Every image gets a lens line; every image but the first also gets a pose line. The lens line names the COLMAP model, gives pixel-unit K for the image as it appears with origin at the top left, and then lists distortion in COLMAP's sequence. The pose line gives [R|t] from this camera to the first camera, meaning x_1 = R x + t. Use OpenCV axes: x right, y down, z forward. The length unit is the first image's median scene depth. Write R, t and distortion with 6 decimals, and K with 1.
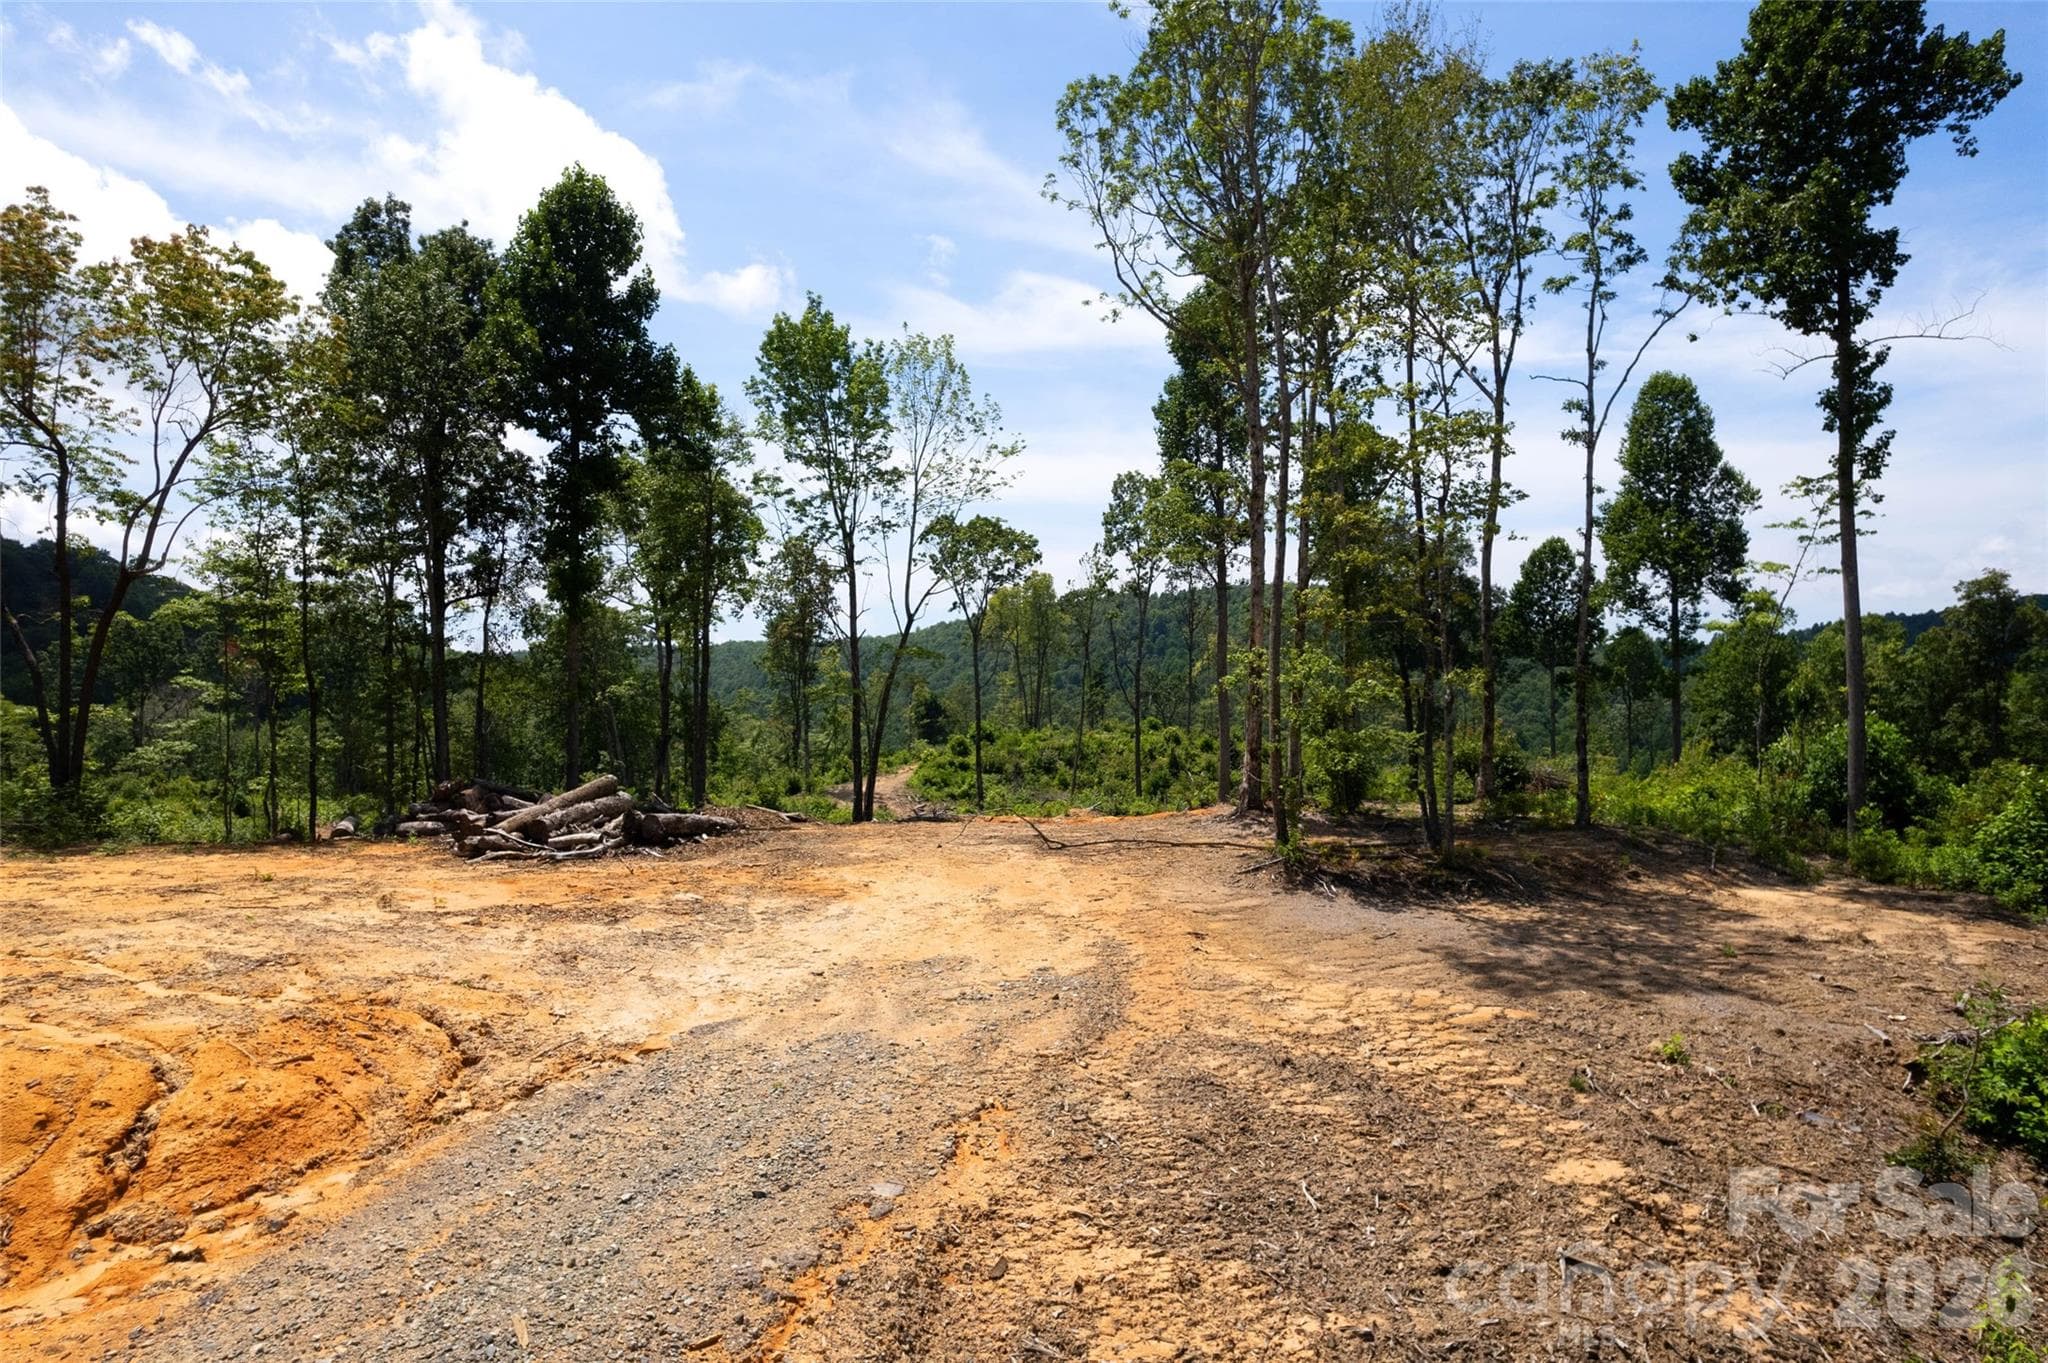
lens RADIAL K [[1871.4, 0, 1105.0], [0, 1871.4, 672.6], [0, 0, 1]] dist [-0.073837, 0.009119]
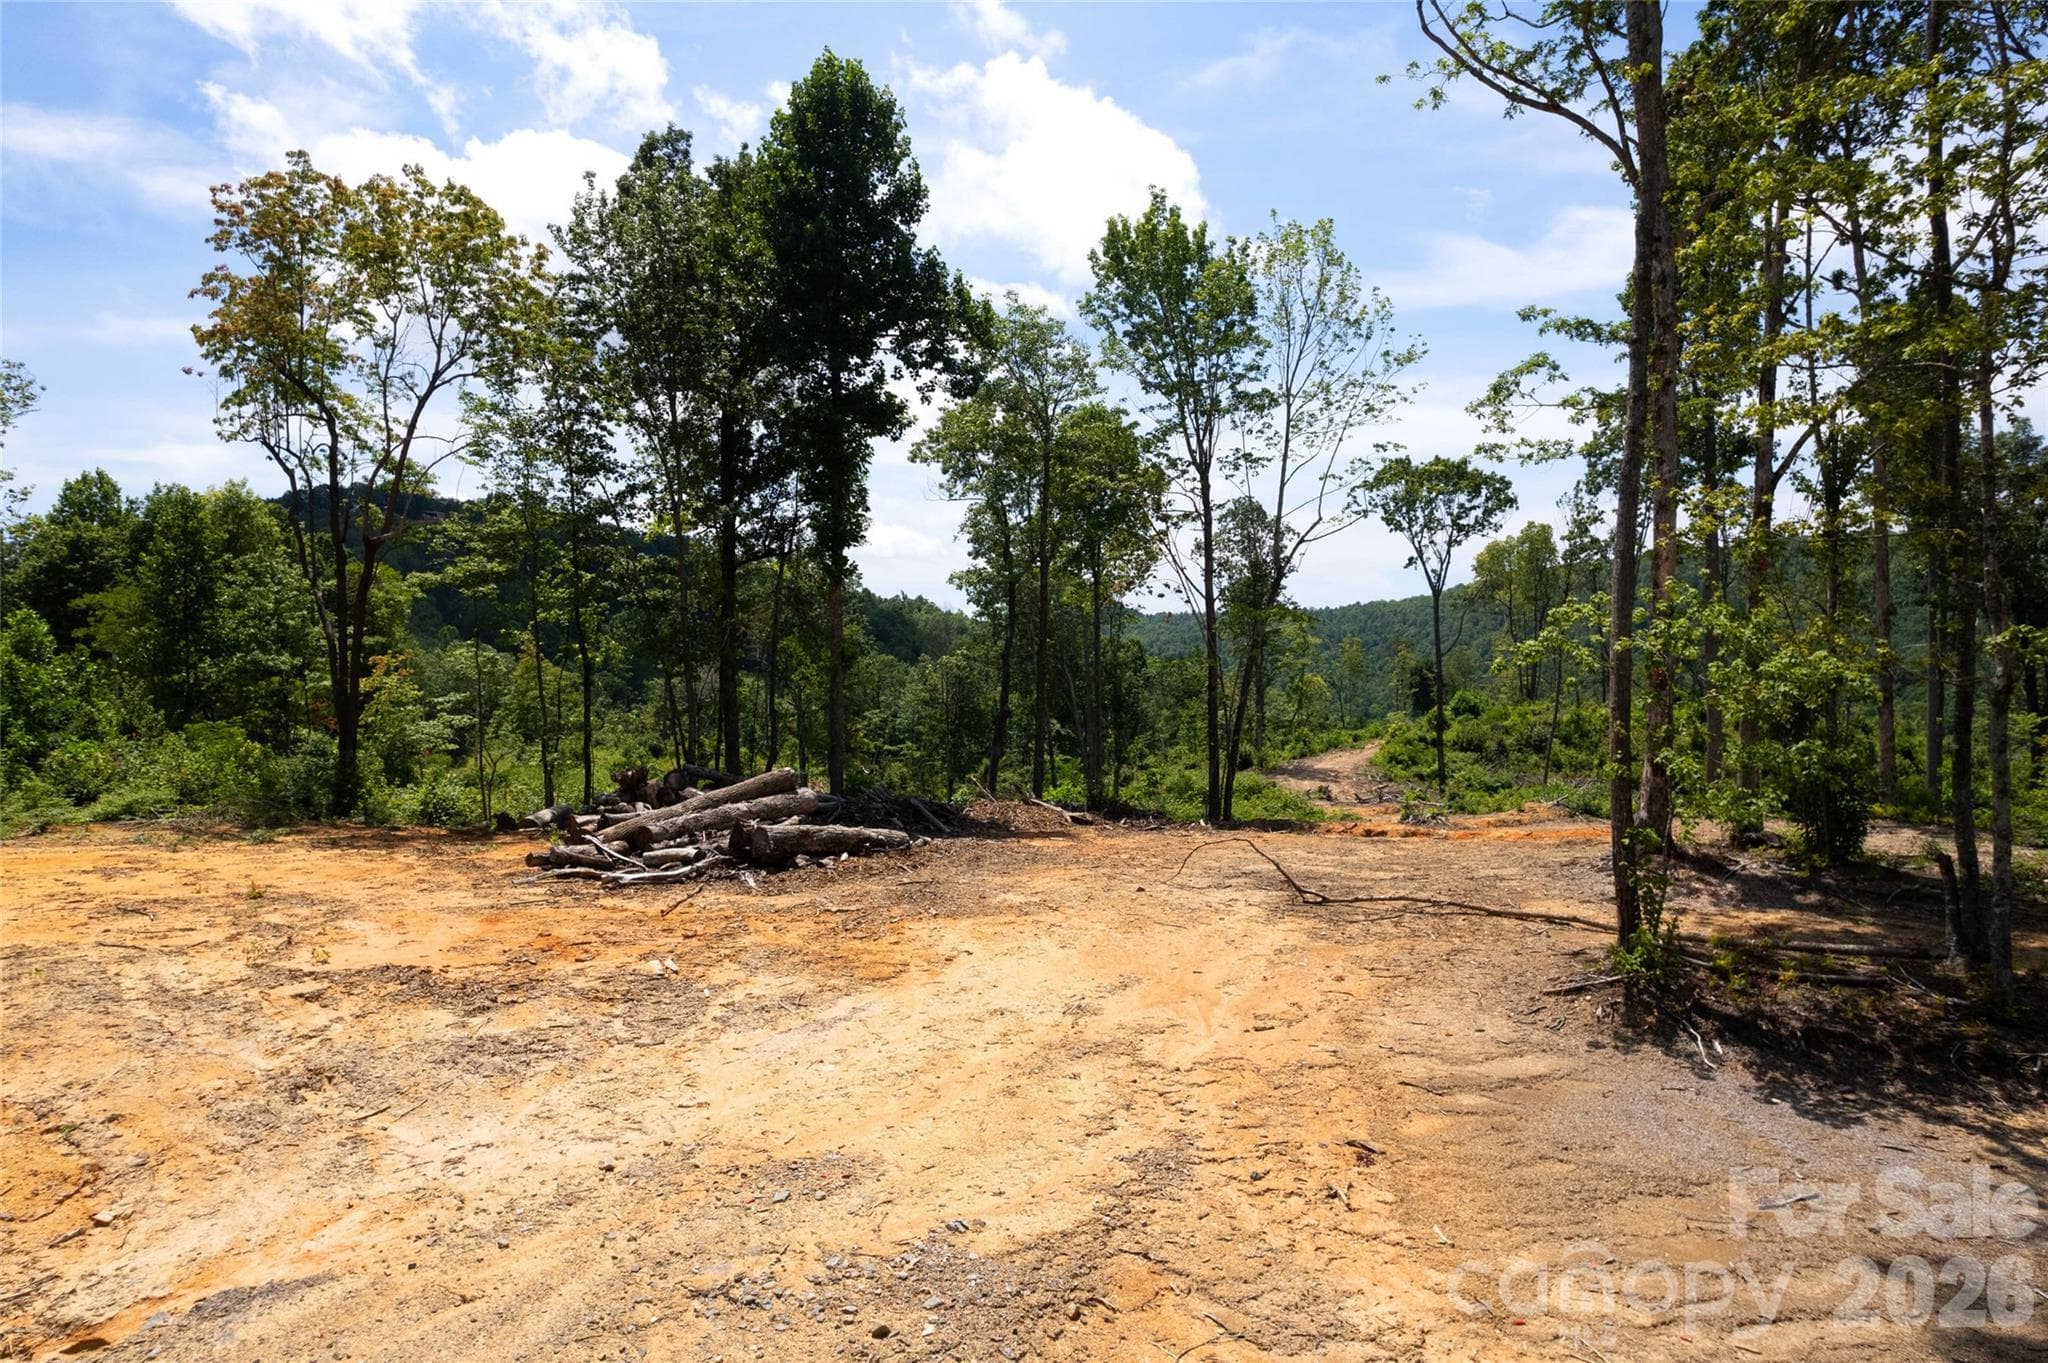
lens RADIAL K [[1464.1, 0, 1024.0], [0, 1464.1, 681.5], [0, 0, 1]] dist [-0.086114, 0.110870]
pose [[0.884065, 0.007563, -0.467303, 0.094880], [0.006478, 0.999575, 0.028433, 0.000052], [0.467319, -0.028164, 0.883640, 0.379694]]
